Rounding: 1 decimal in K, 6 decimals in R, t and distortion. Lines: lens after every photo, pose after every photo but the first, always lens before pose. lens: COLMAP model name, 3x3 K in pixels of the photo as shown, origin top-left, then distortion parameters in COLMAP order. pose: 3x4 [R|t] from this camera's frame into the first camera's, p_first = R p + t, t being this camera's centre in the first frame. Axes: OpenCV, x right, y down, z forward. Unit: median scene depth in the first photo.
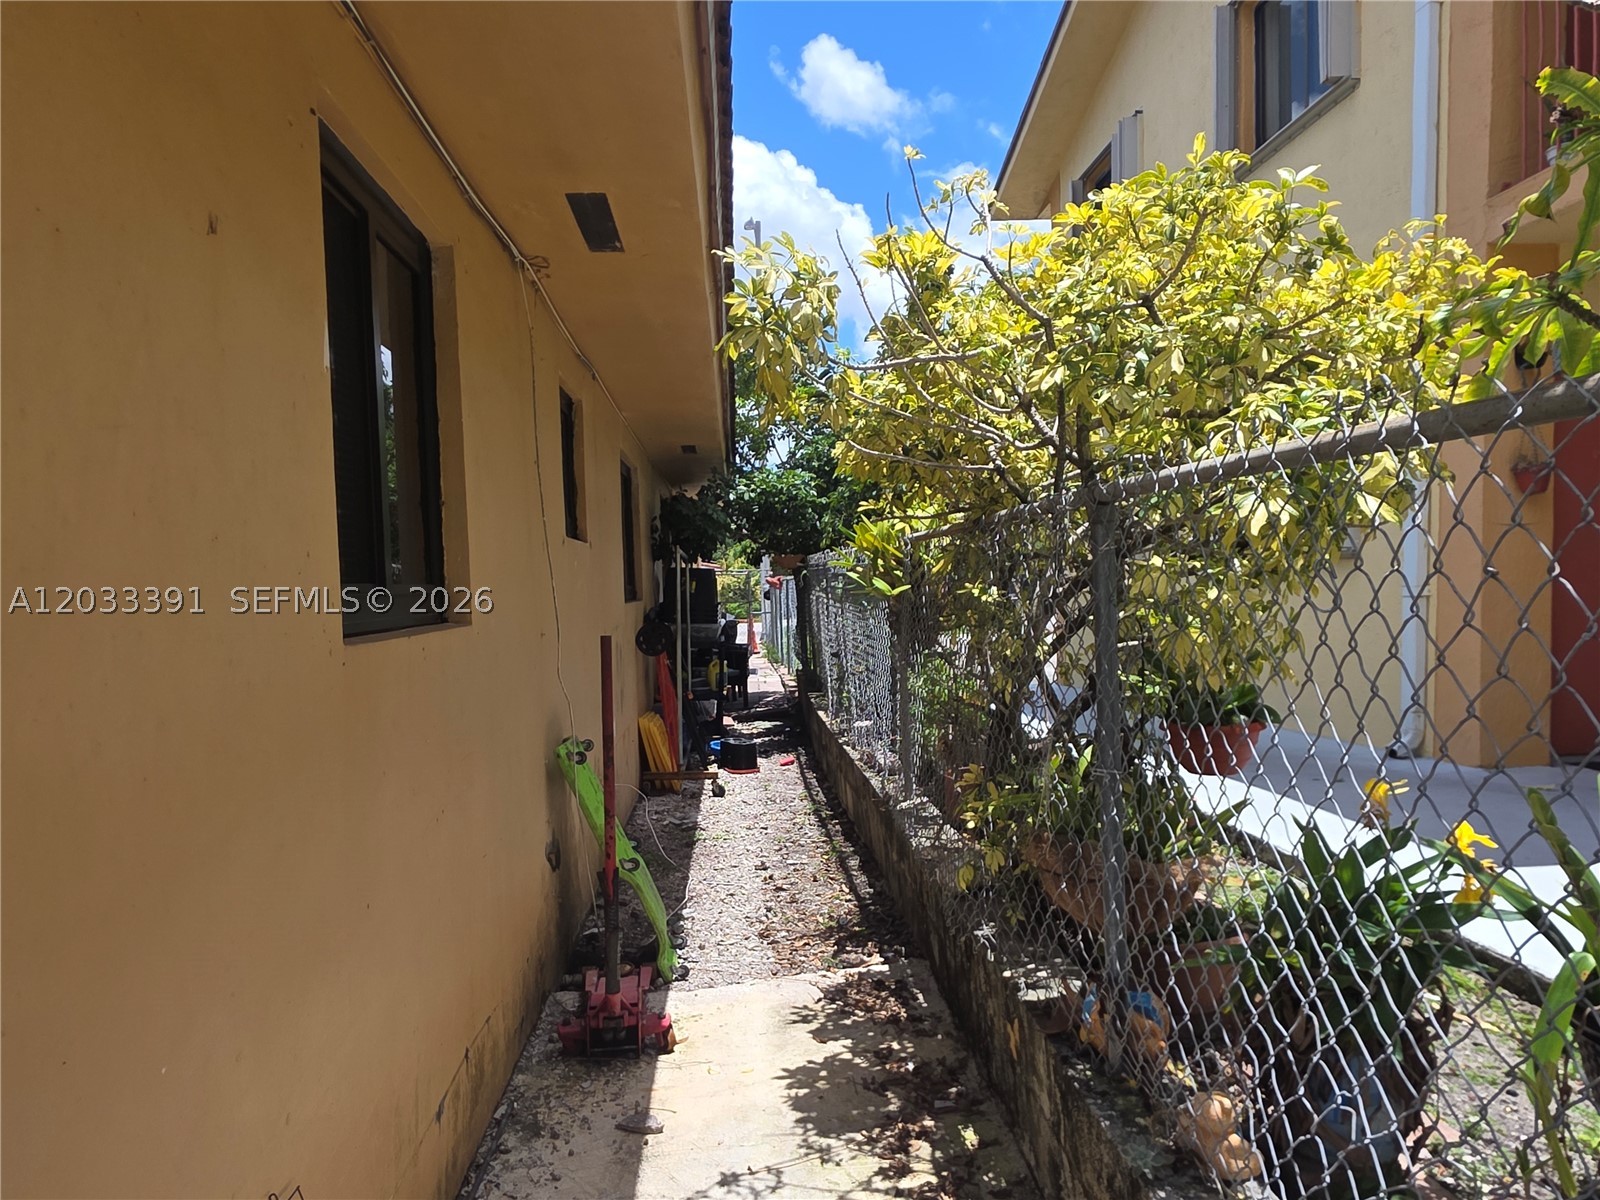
lens RADIAL K [[1079.8, 0, 799.9], [0, 1079.8, 605.2], [0, 0, 1]] dist [0.006241, 0.002325]
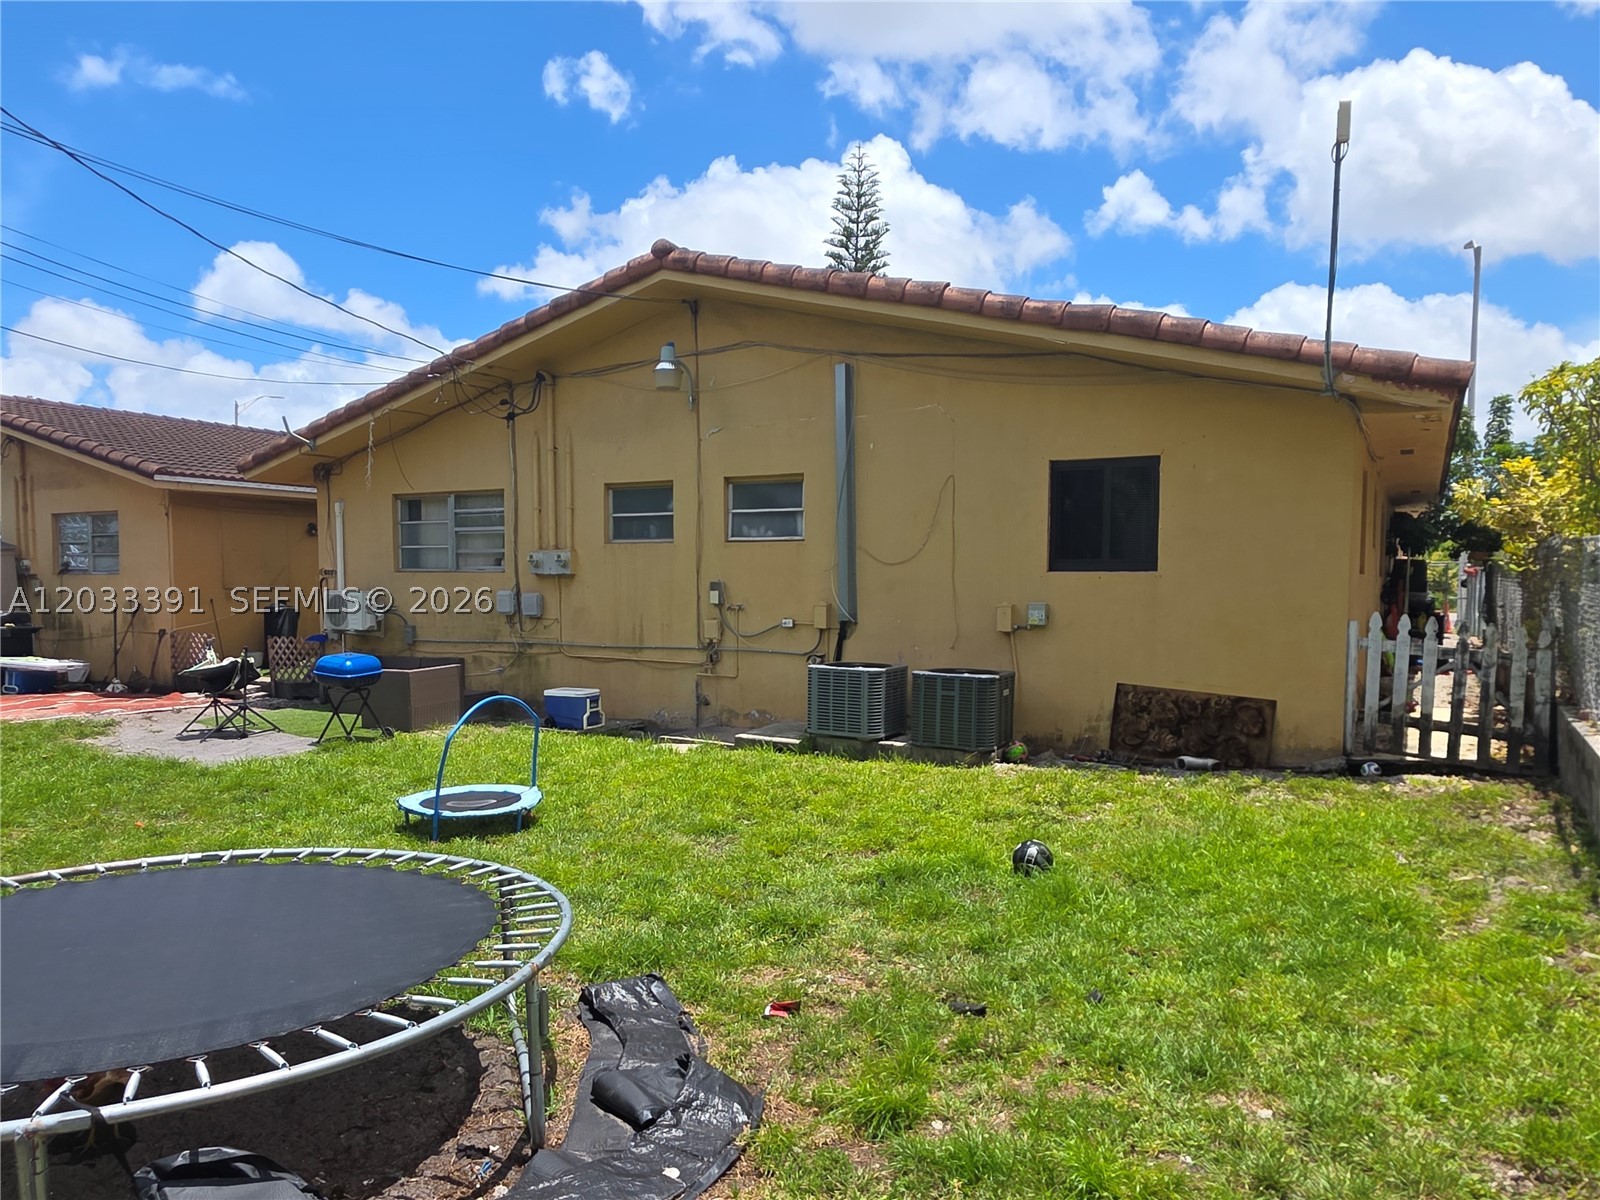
lens RADIAL K [[1079.8, 0, 795.5], [0, 1079.8, 606.7], [0, 0, 1]] dist [0.006241, 0.002325]
pose [[0.832792, 0.049086, -0.551405, 0.026637], [-0.040957, 0.998795, 0.027055, 0.024608], [0.552069, 0.000052, 0.833799, -0.712726]]
